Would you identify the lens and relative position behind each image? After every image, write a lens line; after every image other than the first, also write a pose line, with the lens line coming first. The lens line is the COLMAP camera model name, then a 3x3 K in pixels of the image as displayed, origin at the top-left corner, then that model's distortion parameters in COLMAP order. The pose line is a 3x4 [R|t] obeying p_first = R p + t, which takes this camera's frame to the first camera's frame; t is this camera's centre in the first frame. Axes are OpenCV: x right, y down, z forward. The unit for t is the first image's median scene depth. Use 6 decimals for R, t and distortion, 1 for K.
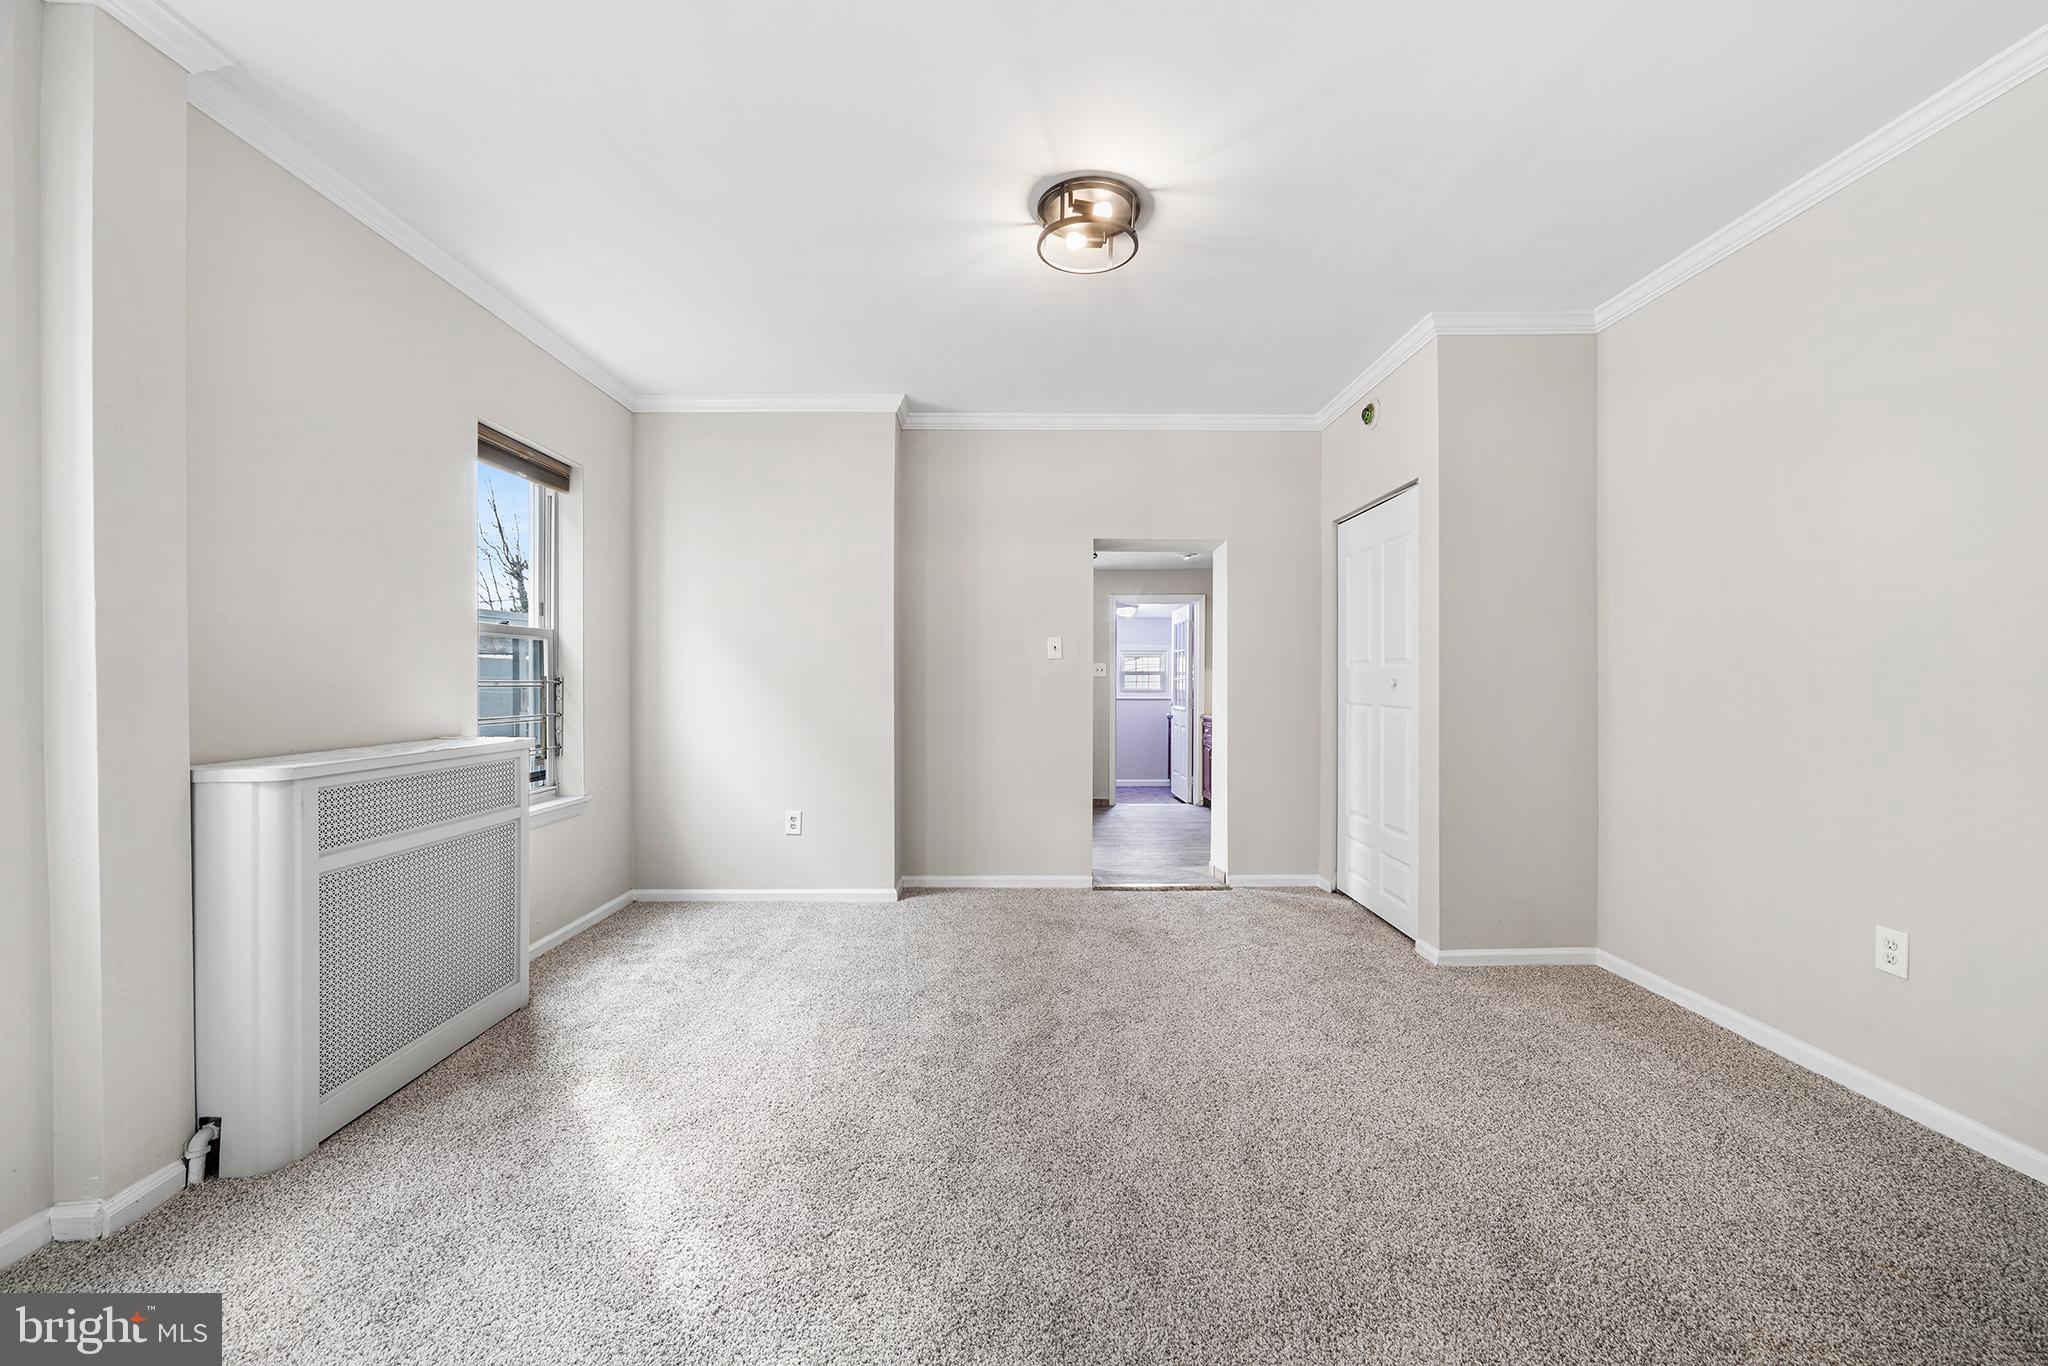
lens RADIAL K [[771.9, 0, 1027.7], [0, 771.9, 686.5], [0, 0, 1]] dist [-0.000992, -0.000186]
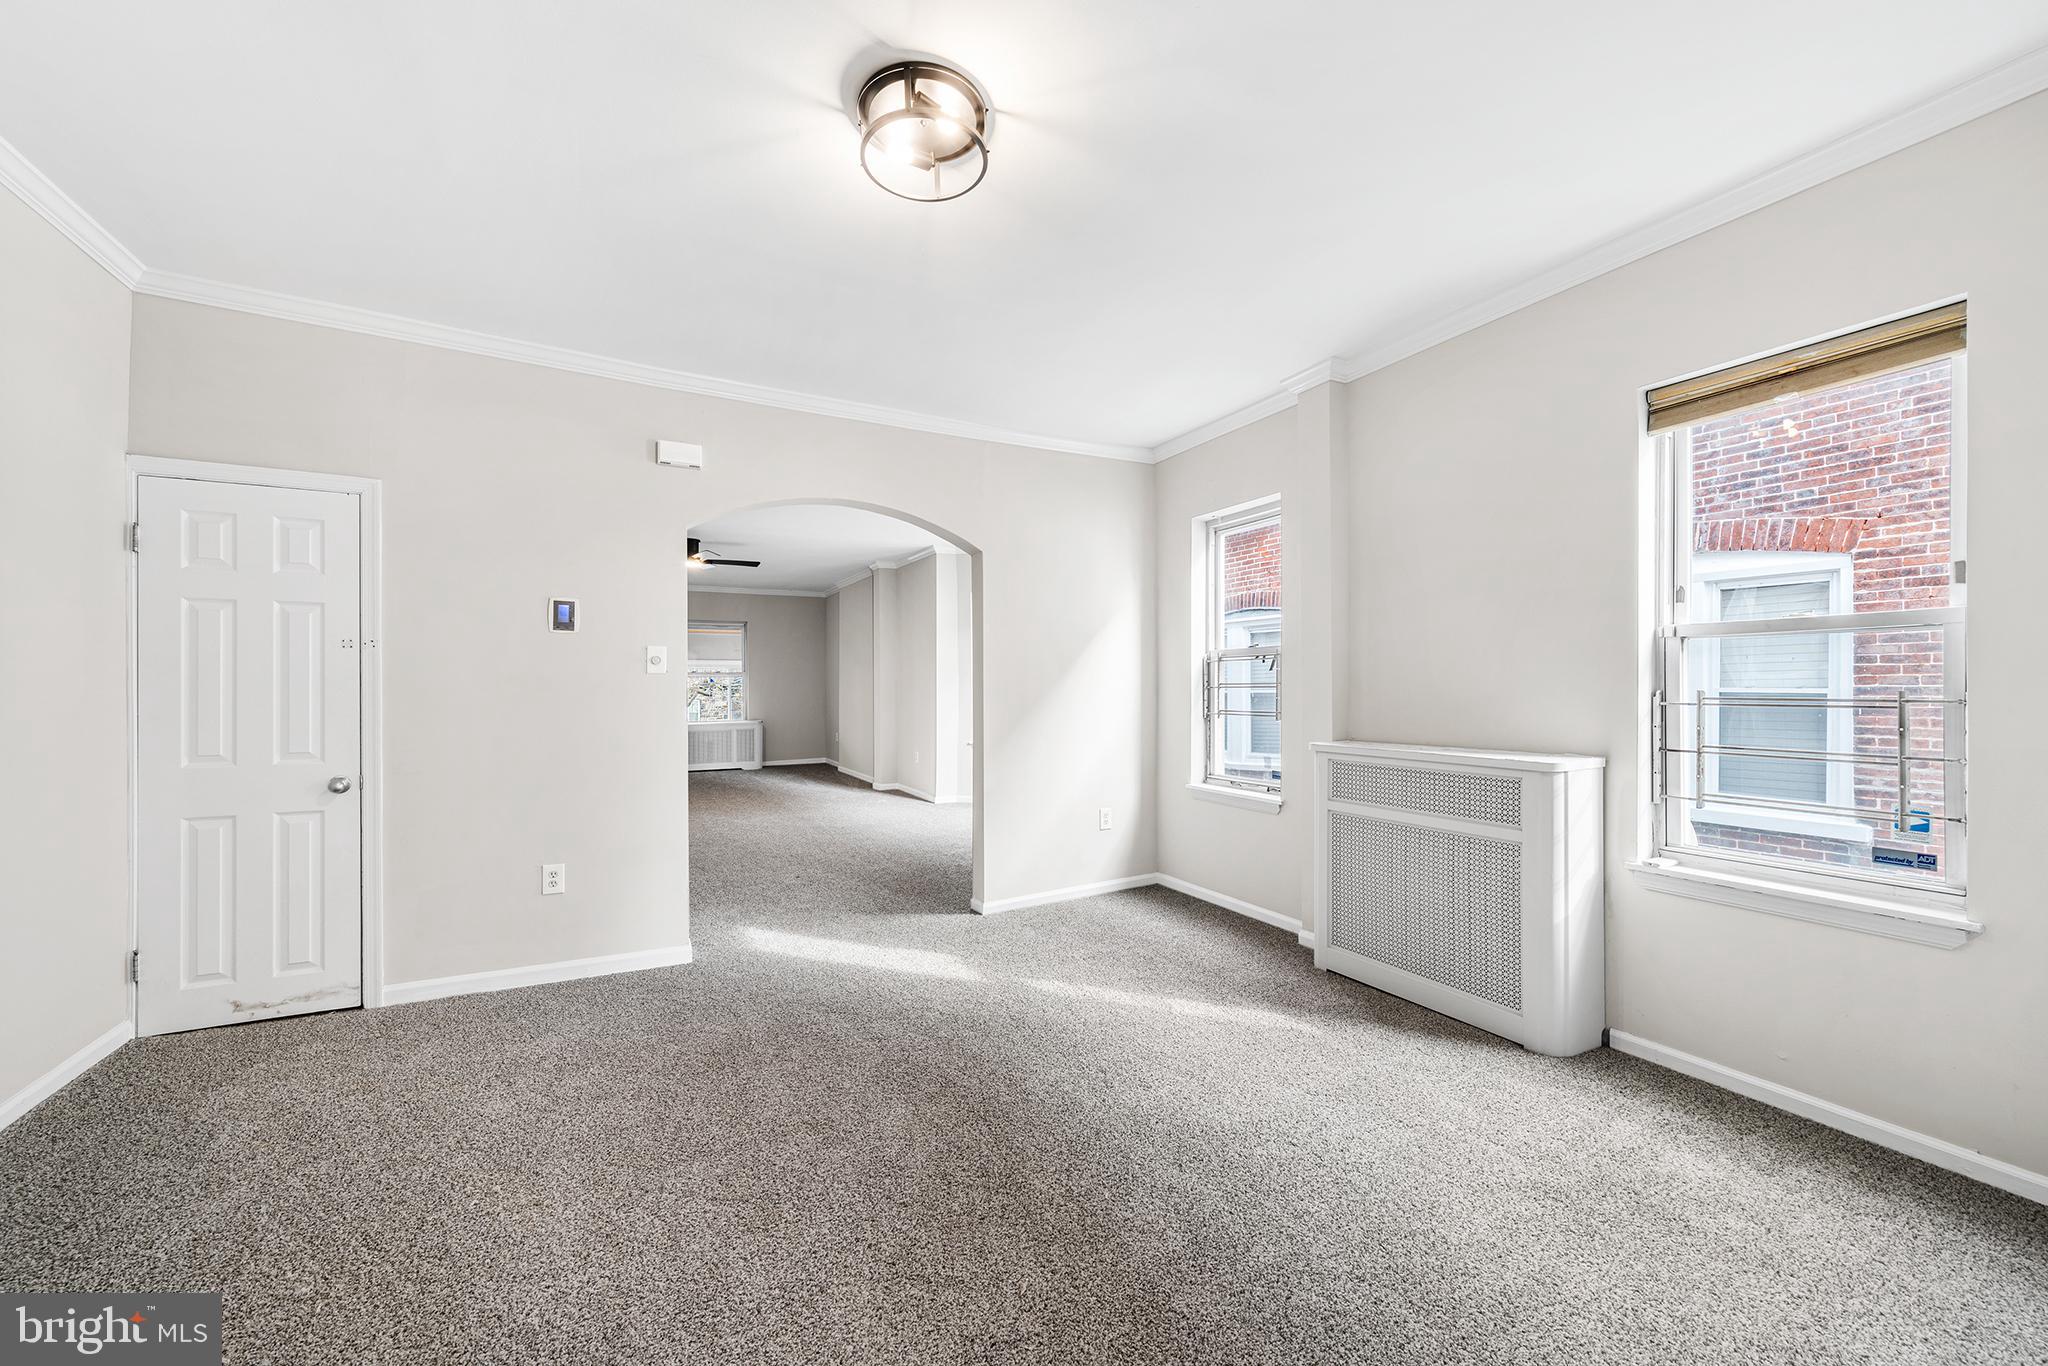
lens RADIAL K [[771.9, 0, 1027.7], [0, 771.9, 686.5], [0, 0, 1]] dist [-0.000992, -0.000186]
pose [[-0.888120, 0.001497, -0.459610, 0.369398], [-0.001247, 0.999983, 0.005667, -0.030461], [0.459611, 0.005606, -0.888103, 1.851143]]
